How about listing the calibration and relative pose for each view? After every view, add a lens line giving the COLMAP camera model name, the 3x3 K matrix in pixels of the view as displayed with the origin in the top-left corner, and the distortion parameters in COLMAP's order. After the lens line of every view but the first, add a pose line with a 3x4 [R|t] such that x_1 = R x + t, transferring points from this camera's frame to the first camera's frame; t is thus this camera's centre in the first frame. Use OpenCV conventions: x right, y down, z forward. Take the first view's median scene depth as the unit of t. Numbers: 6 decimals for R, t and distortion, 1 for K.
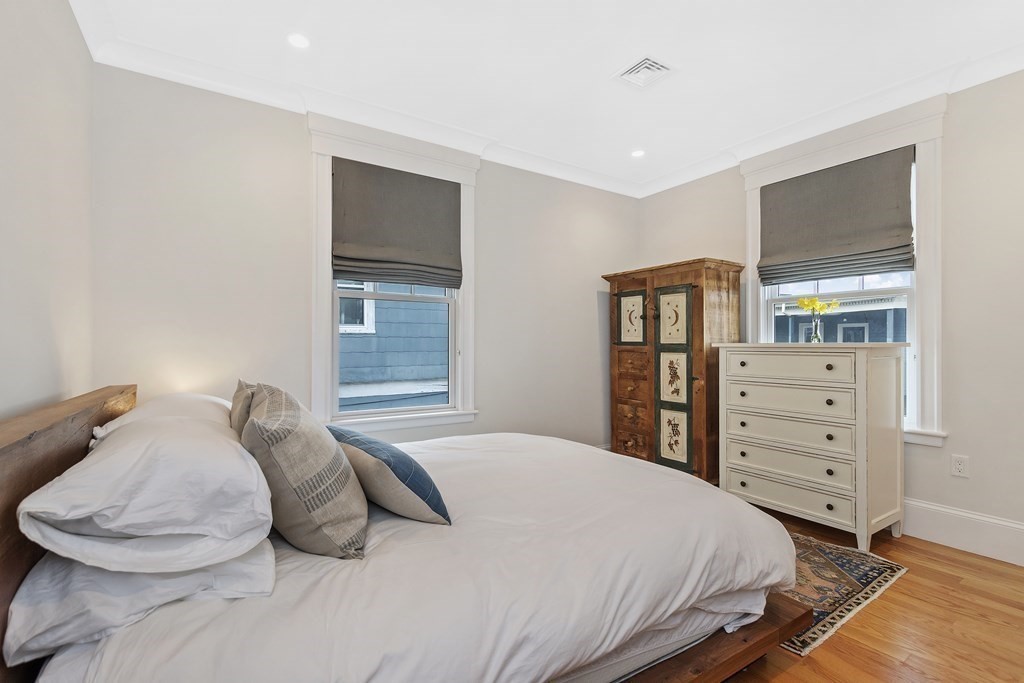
lens RADIAL K [[463.7, 0, 510.1], [0, 463.7, 341.3], [0, 0, 1]] dist [-0.002959, 0.000440]
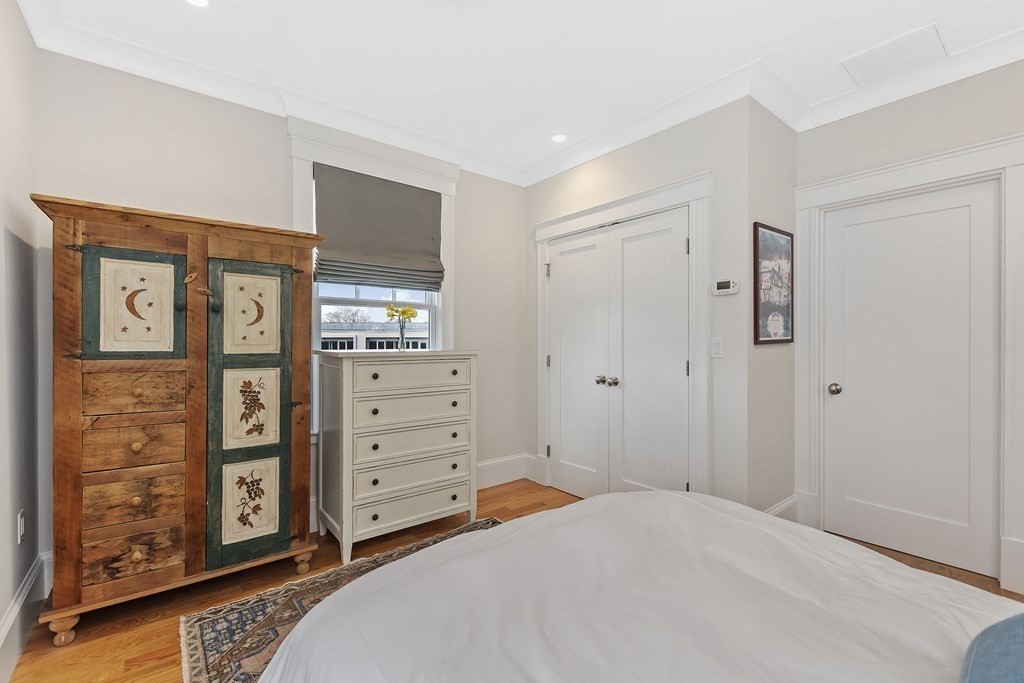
lens RADIAL K [[448.8, 0, 511.9], [0, 448.8, 343.4], [0, 0, 1]] dist [0.008654, -0.004670]
pose [[-0.106802, -0.002197, 0.994278, -0.290949], [-0.004511, 0.999988, 0.001725, -0.011648], [-0.994270, -0.004301, -0.106811, 0.714040]]
